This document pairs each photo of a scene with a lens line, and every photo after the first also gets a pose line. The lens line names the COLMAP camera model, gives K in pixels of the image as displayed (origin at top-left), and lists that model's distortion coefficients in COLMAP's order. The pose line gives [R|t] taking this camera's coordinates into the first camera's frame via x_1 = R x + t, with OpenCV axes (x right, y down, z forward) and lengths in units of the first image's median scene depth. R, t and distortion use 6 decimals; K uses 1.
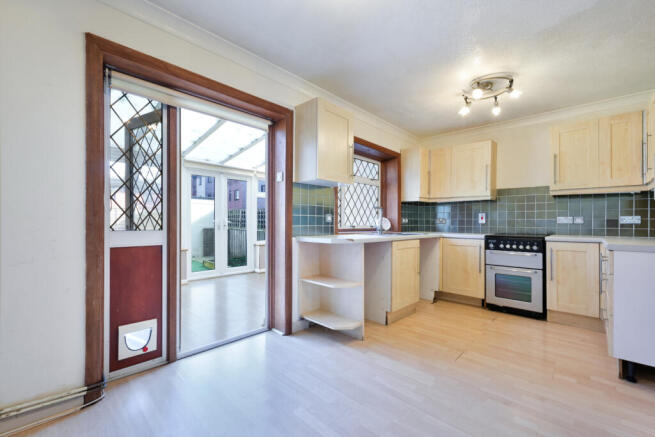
lens RADIAL K [[272.2, 0, 327.4], [0, 272.2, 224.9], [0, 0, 1]] dist [-0.000689, -0.000340]
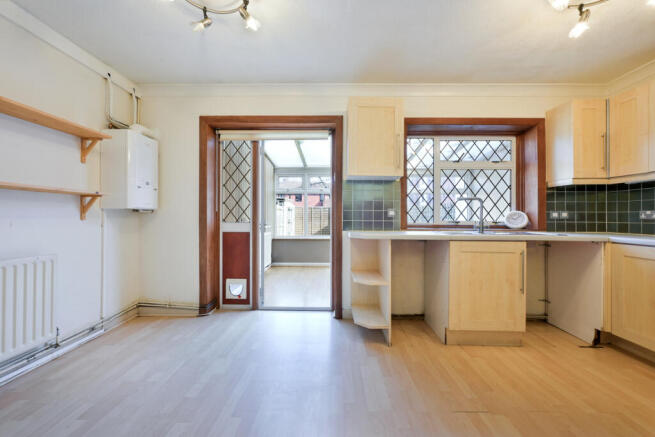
lens RADIAL K [[257.7, 0, 328.8], [0, 257.7, 220.1], [0, 0, 1]] dist [0.000393, -0.000174]
pose [[0.689716, 0.004360, -0.724067, 0.539539], [-0.006107, 0.999981, 0.000205, 0.001849], [0.724054, 0.004281, 0.689730, 0.223451]]
